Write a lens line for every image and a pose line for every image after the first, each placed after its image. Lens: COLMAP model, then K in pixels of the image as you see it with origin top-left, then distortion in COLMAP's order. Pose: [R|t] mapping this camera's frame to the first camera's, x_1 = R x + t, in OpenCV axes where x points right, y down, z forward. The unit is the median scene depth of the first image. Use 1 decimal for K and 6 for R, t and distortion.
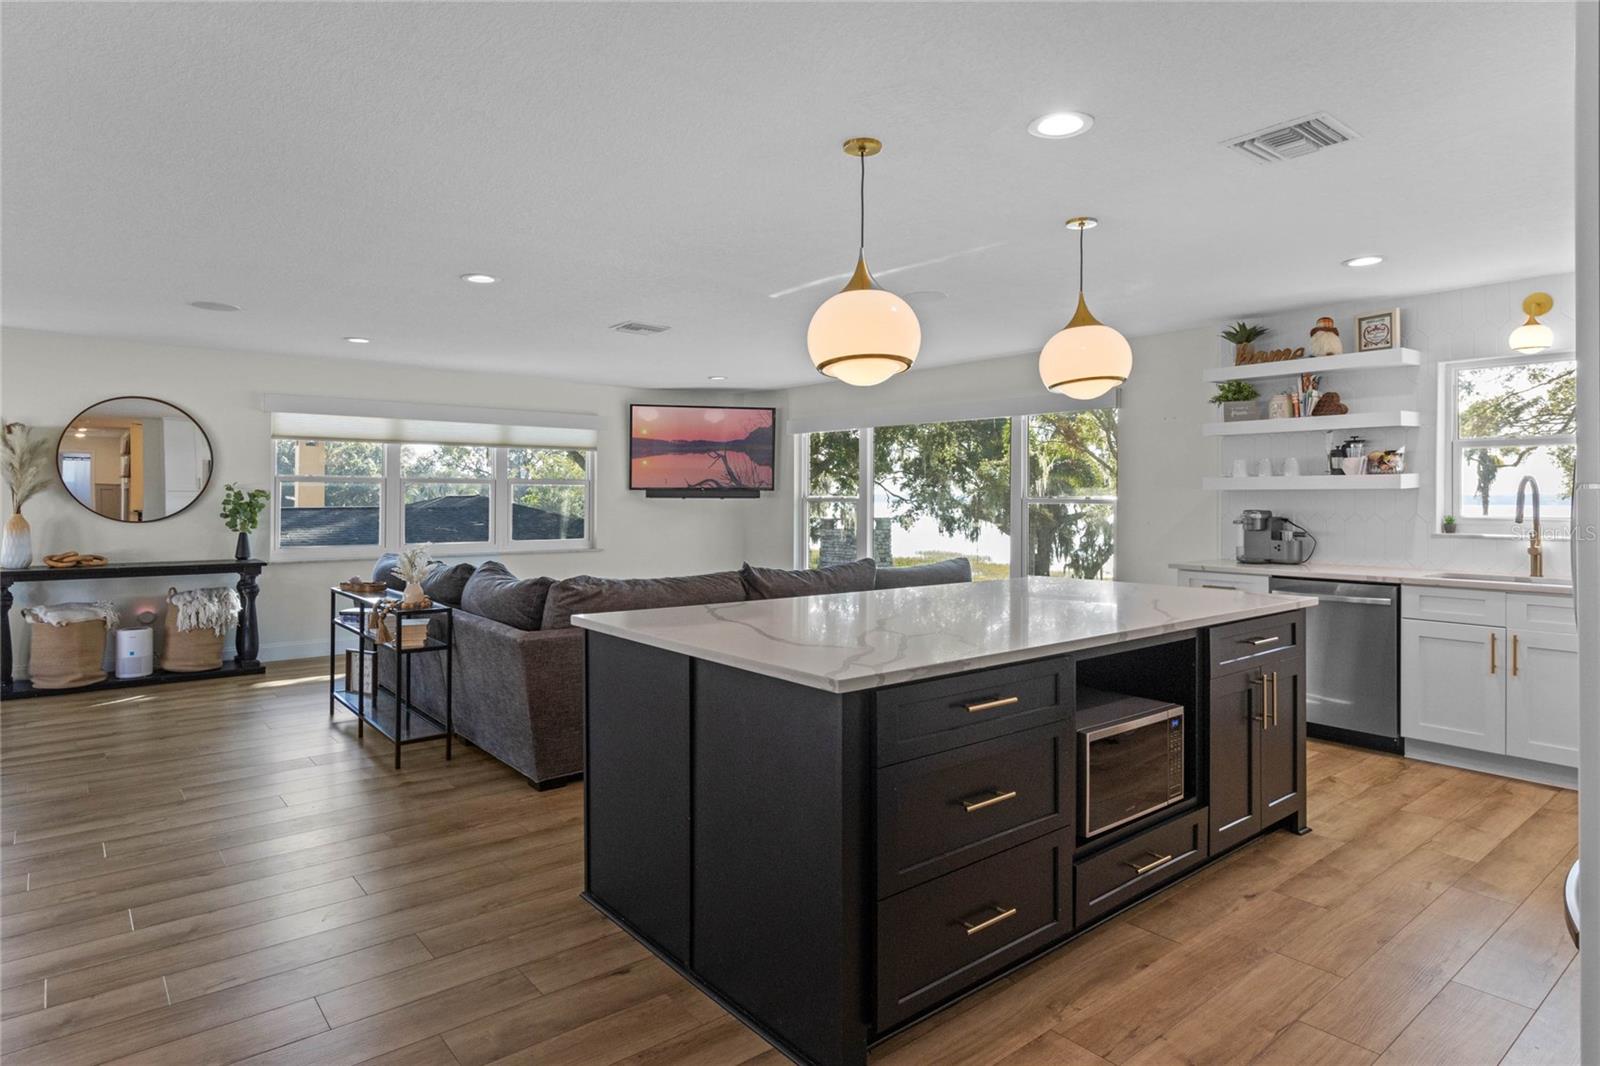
lens RADIAL K [[900.0, 0, 794.2], [0, 900.0, 501.2], [0, 0, 1]] dist [0.002618, -0.000566]
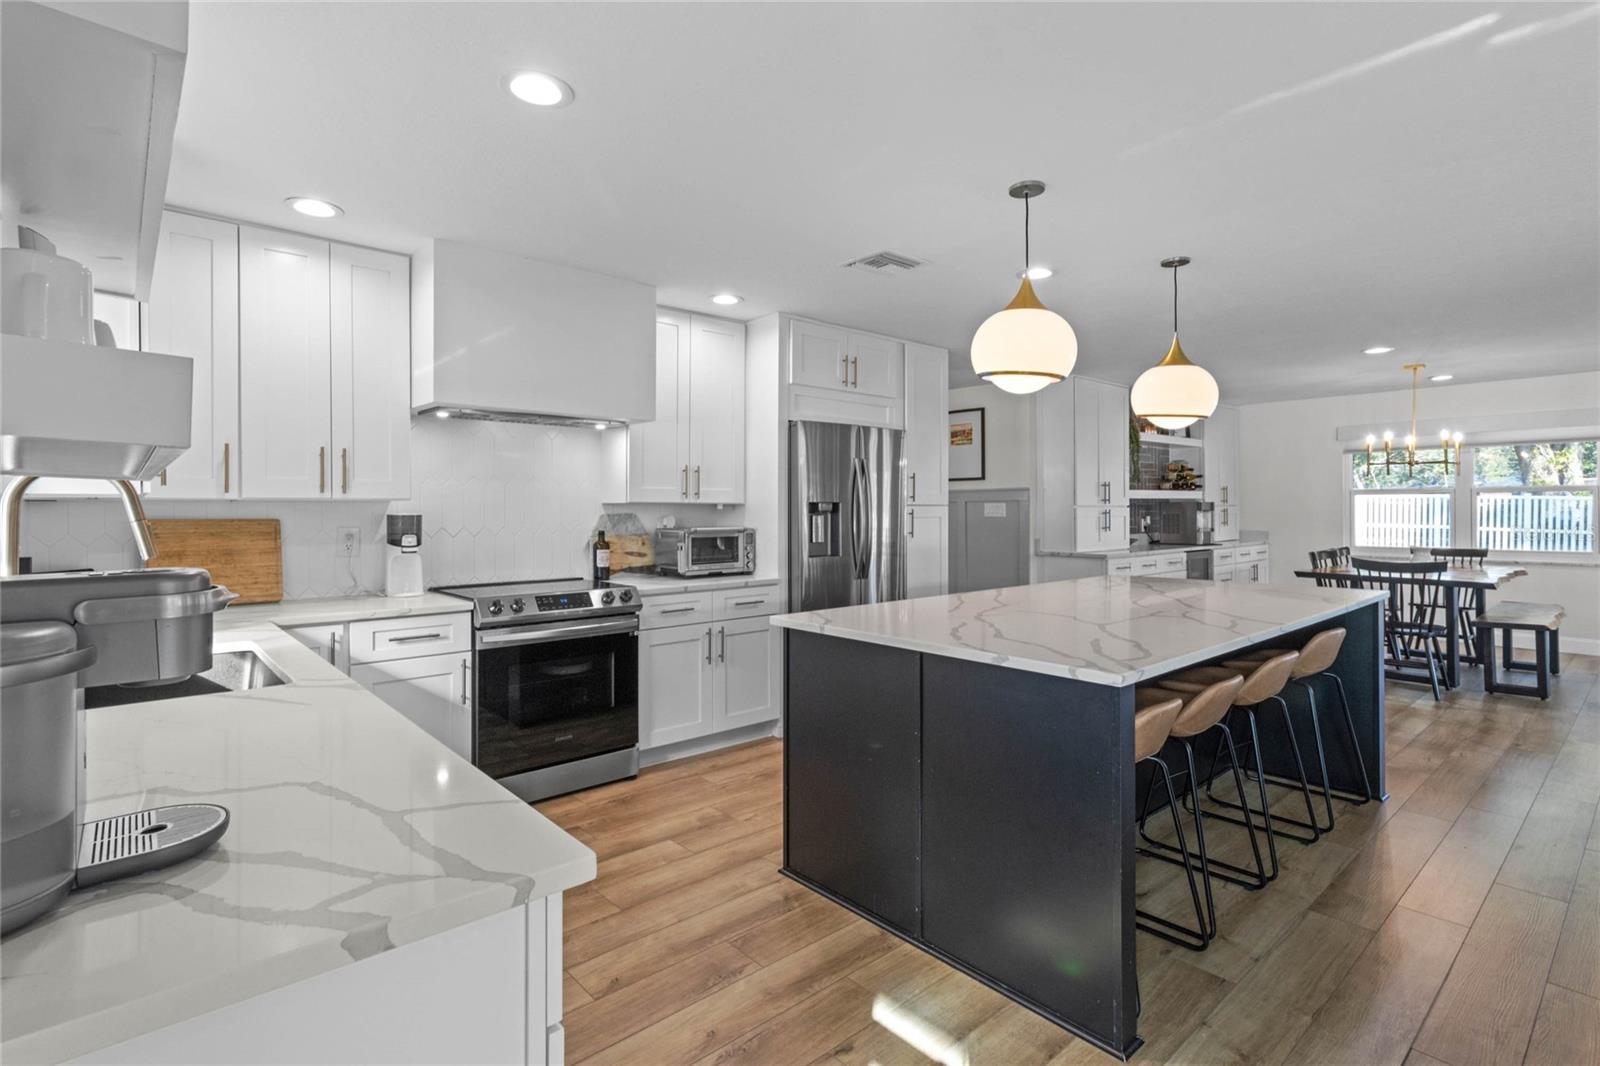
lens RADIAL K [[776.9, 0, 794.1], [0, 776.9, 506.6], [0, 0, 1]] dist [0.000209, -0.000030]
pose [[-0.999562, 0.001100, -0.029583, 0.342227], [0.000990, 0.999993, 0.003736, -0.003625], [0.029587, 0.003705, -0.999555, 1.047177]]
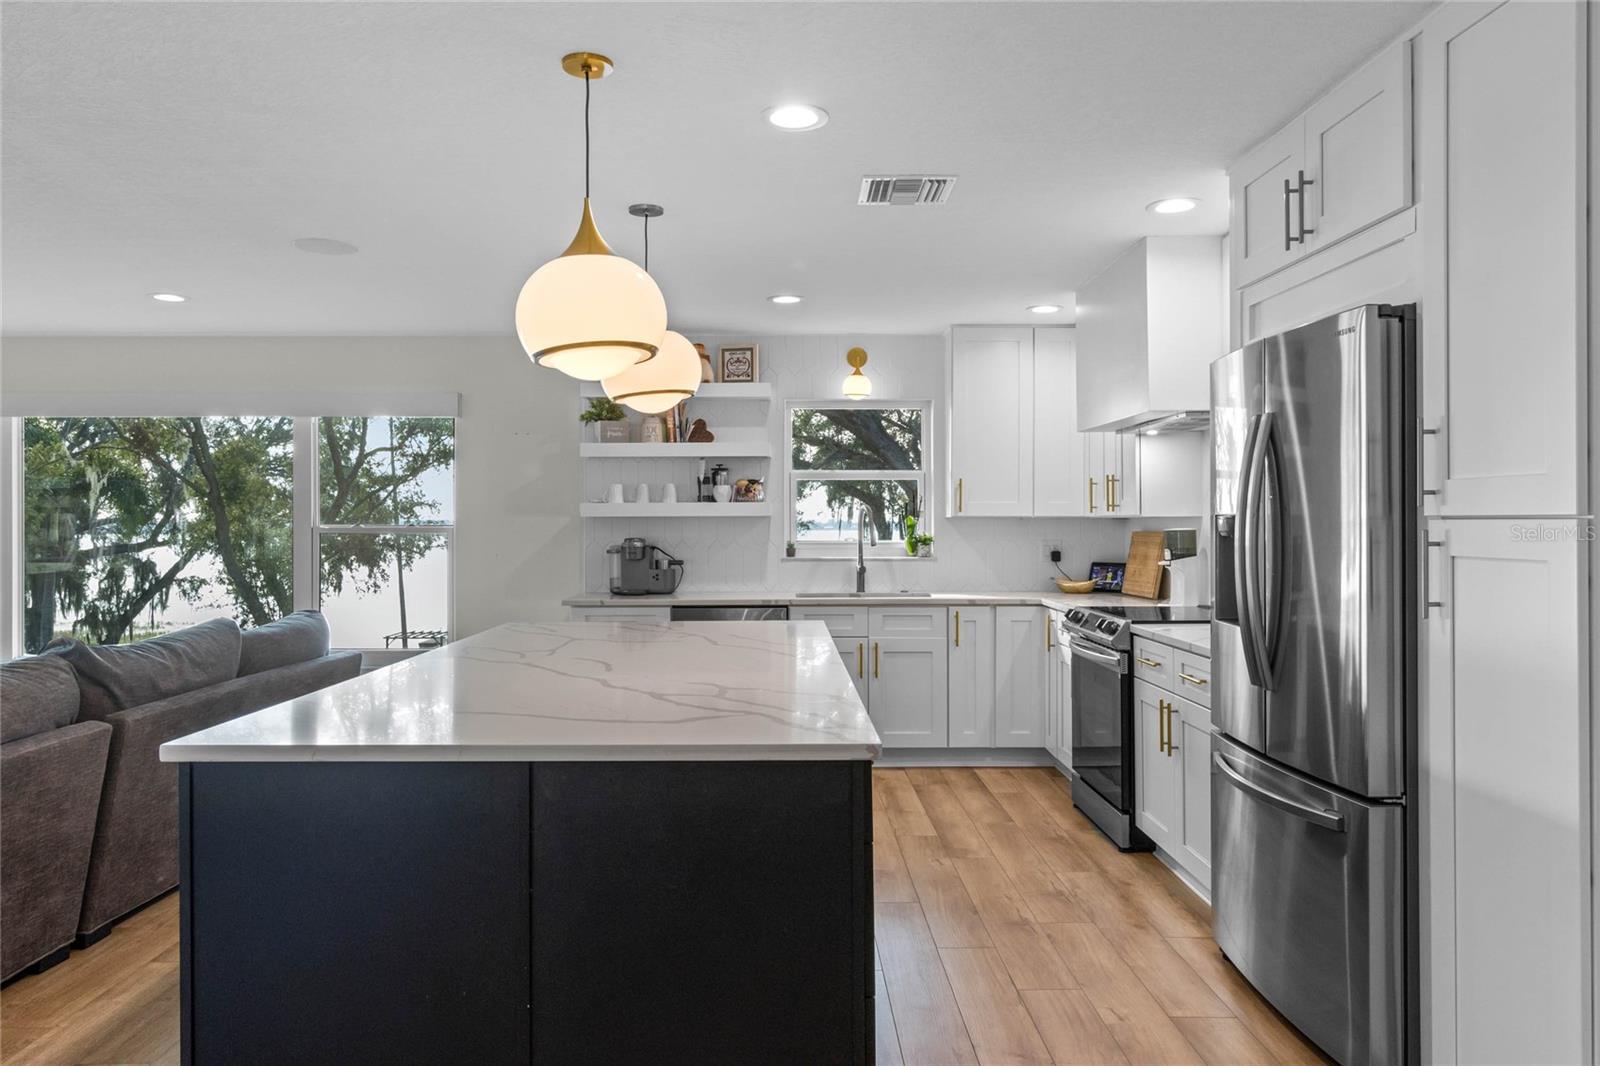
lens RADIAL K [[1105.3, 0, 800.0], [0, 1105.3, 533.0], [0, 0, 1]] dist [0.000795, -0.000581]
pose [[0.619712, -0.009657, 0.784770, -0.256654], [0.007405, 0.999952, 0.006457, -0.001789], [-0.784794, 0.001810, 0.619753, 0.133736]]
